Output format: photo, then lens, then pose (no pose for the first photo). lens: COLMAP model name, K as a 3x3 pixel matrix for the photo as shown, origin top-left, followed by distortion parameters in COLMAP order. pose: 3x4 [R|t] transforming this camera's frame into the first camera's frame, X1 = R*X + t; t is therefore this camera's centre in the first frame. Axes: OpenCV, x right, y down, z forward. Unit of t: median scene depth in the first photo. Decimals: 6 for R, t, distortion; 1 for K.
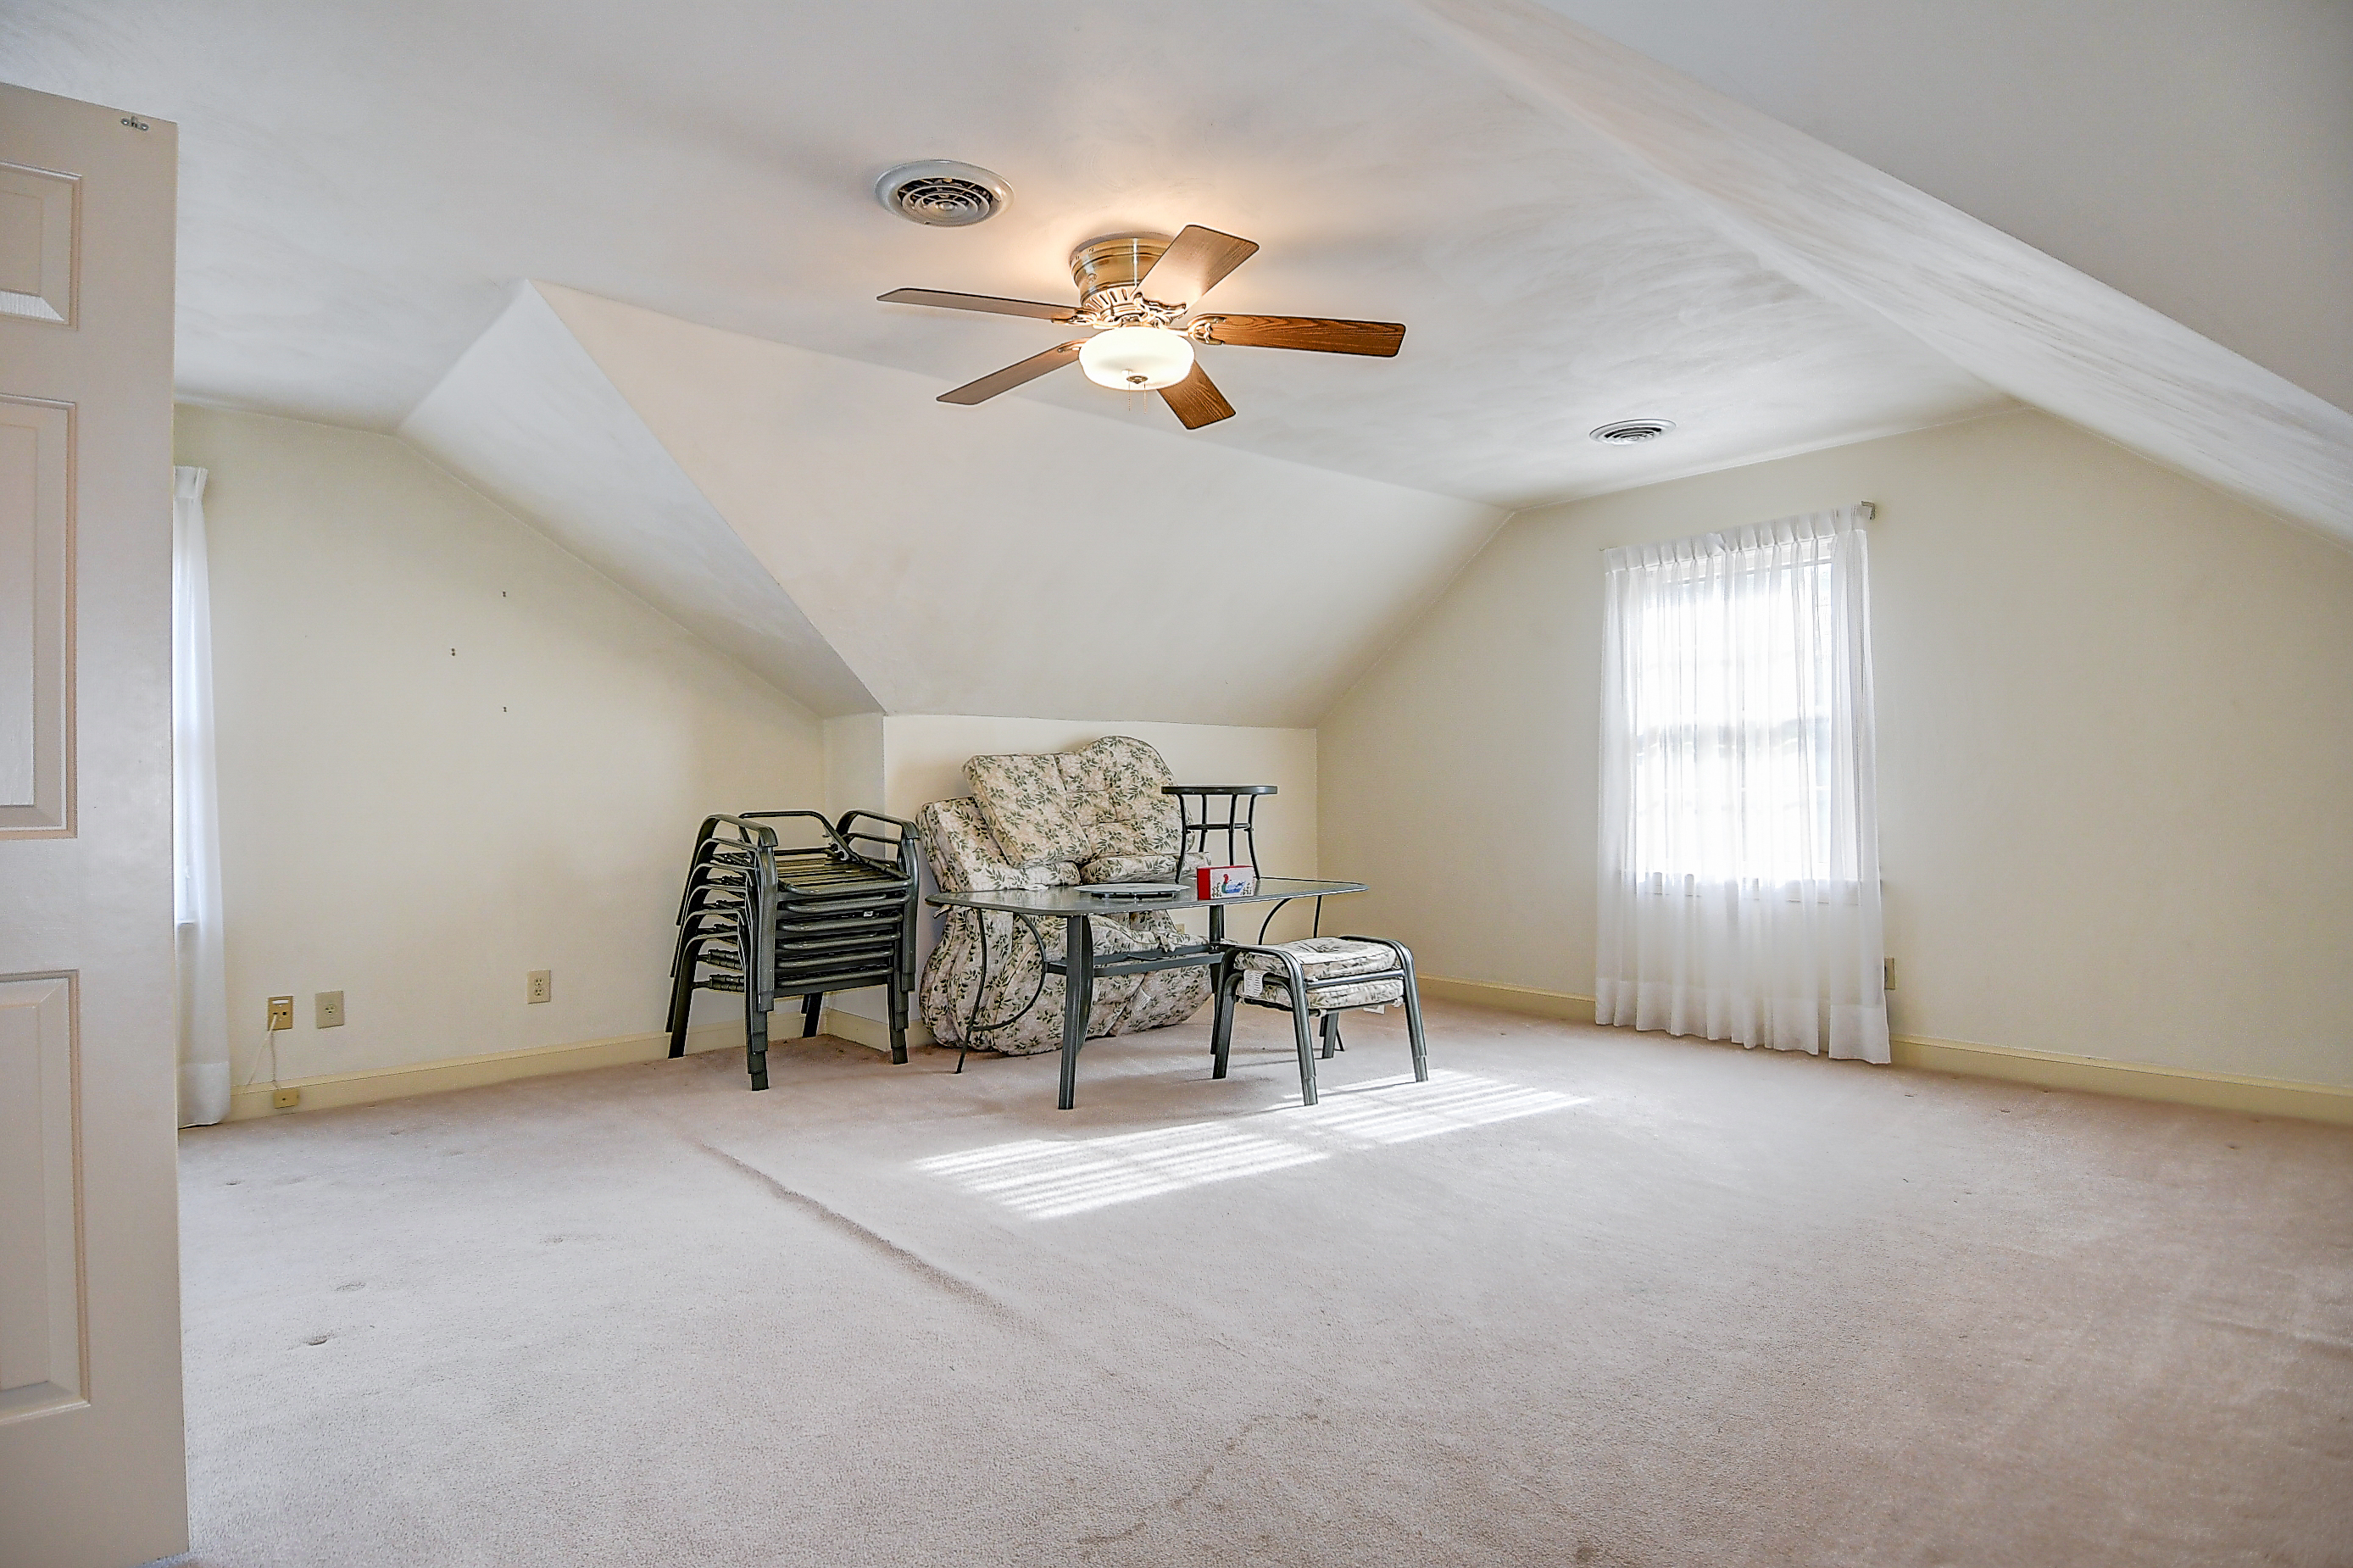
lens RADIAL K [[1219.3, 0, 1175.4], [0, 1219.3, 787.1], [0, 0, 1]] dist [0.052677, -0.057067]
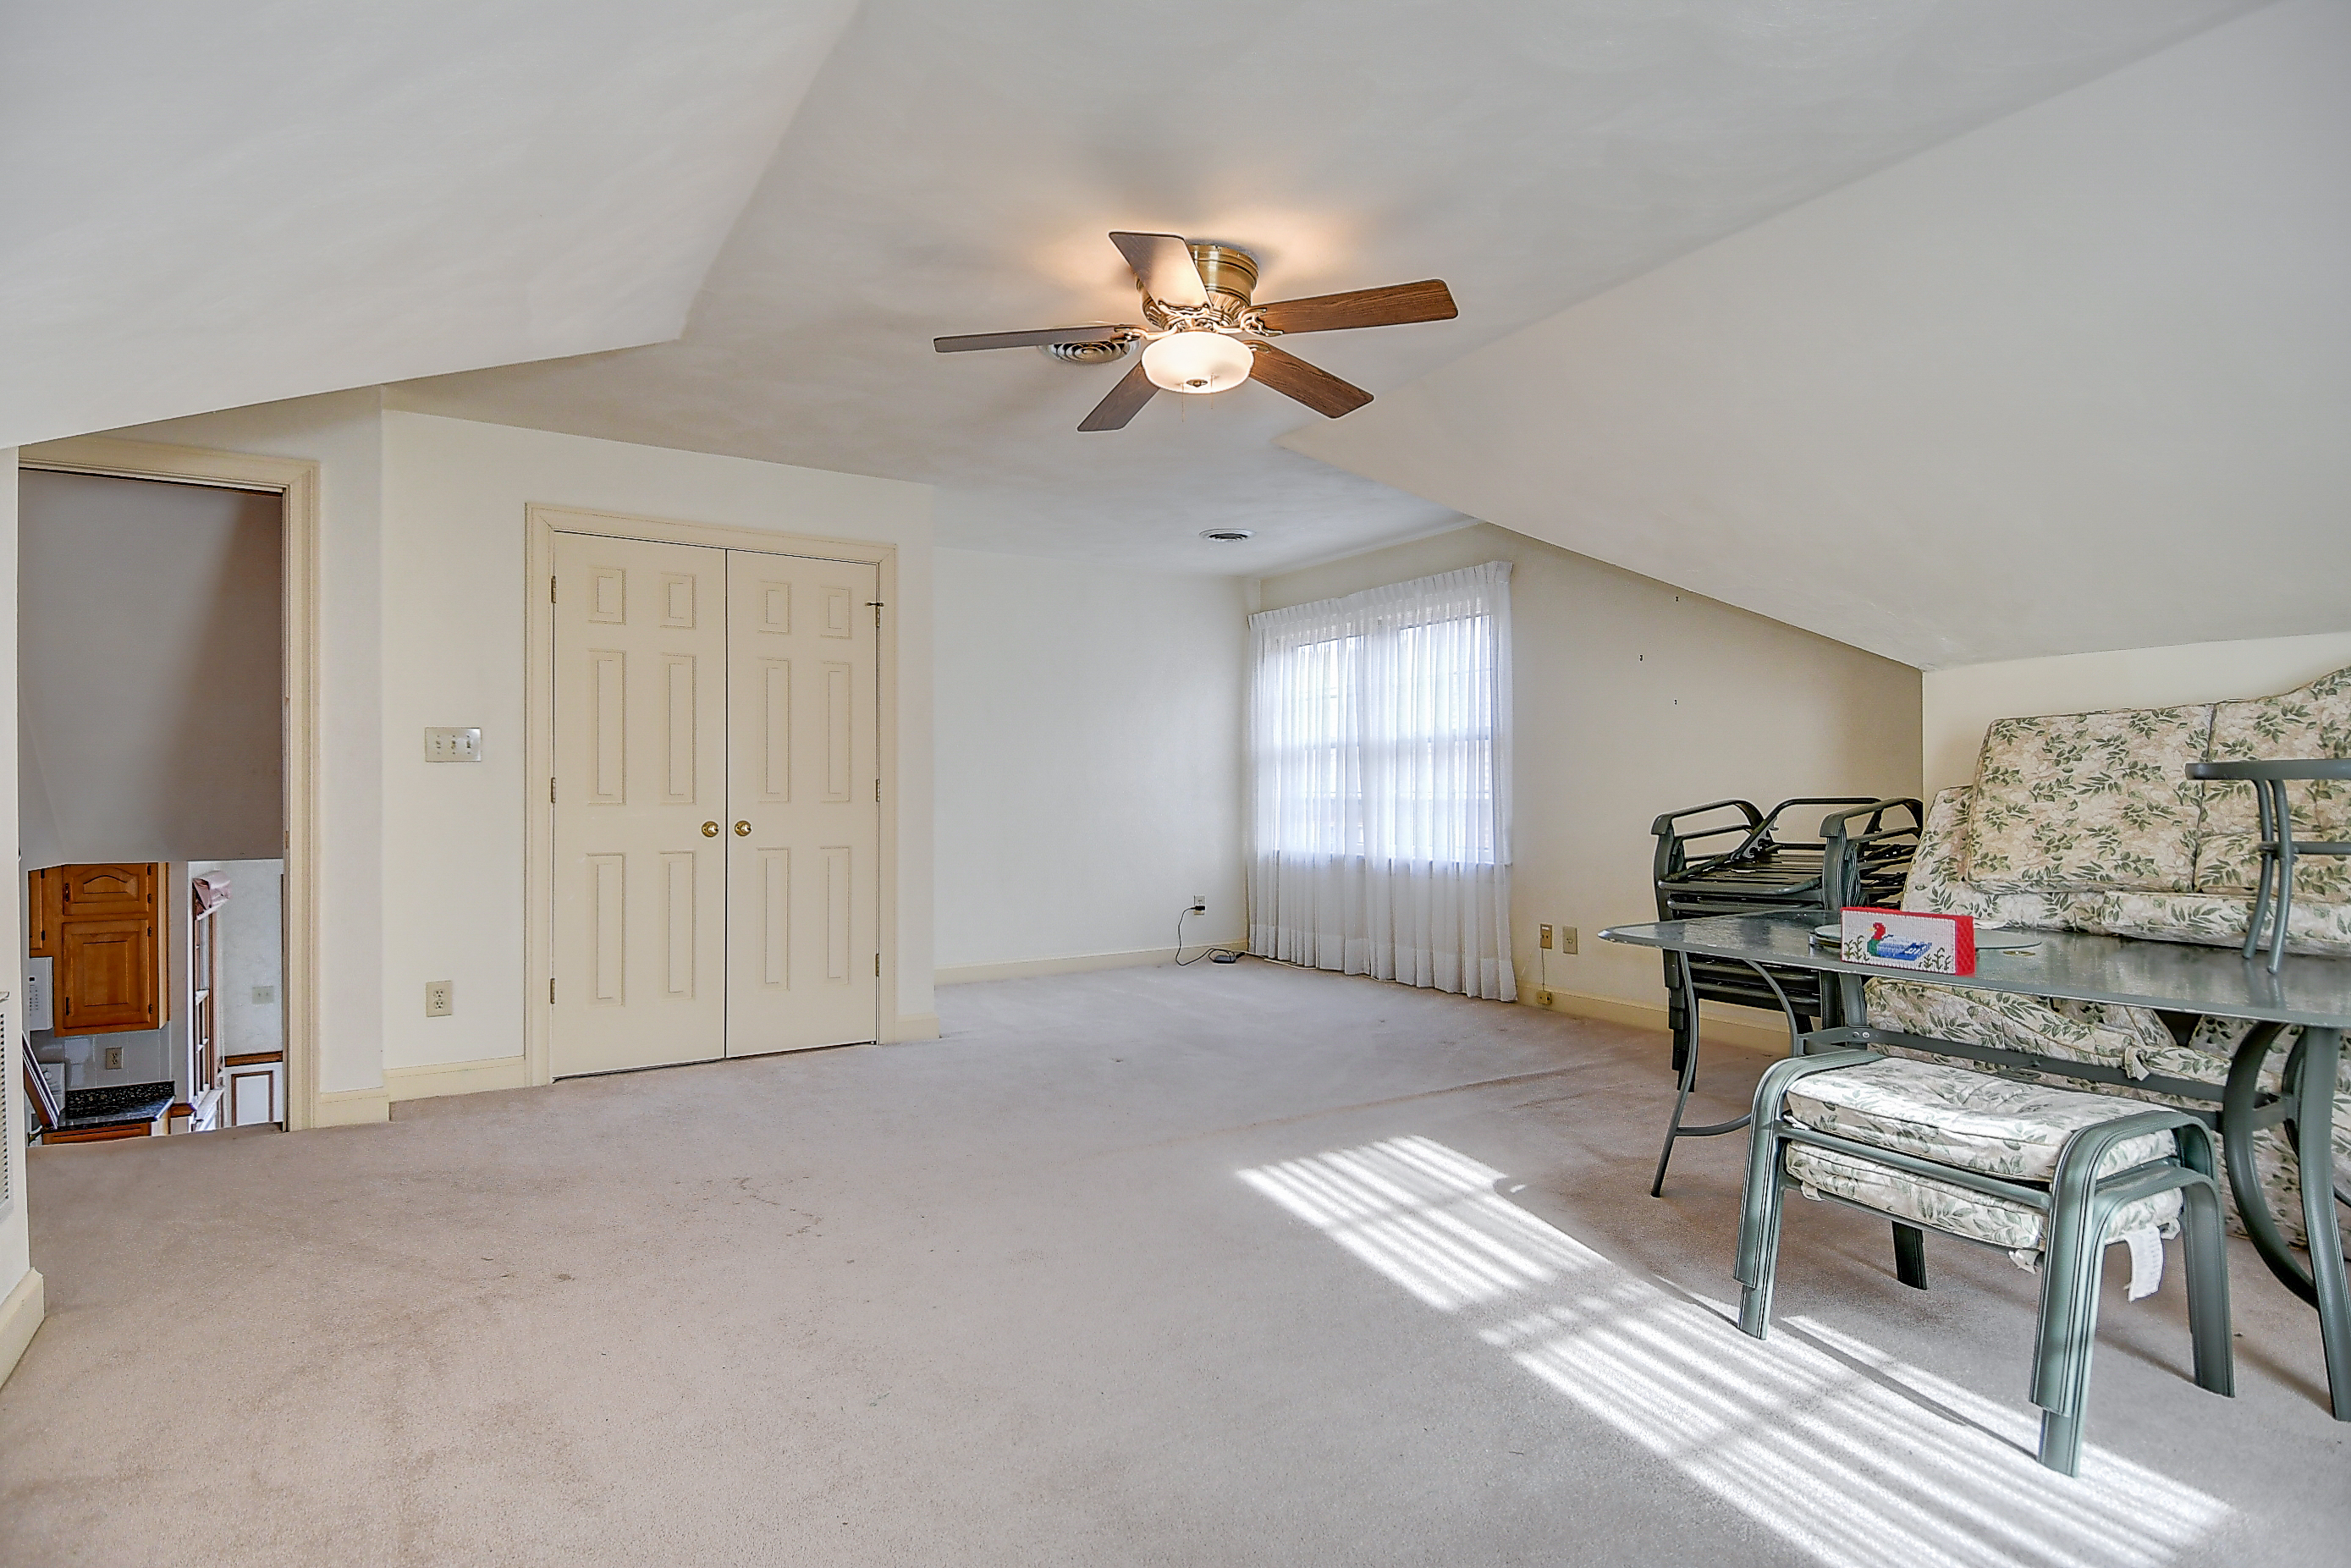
lens RADIAL K [[1218.2, 0, 1174.4], [0, 1218.2, 787.1], [0, 0, 1]] dist [0.052677, -0.057067]
pose [[-0.175603, 0.008929, -0.984421, 0.821893], [0.018569, 0.999811, 0.005756, -0.002222], [0.984286, -0.017269, -0.175736, 0.958270]]
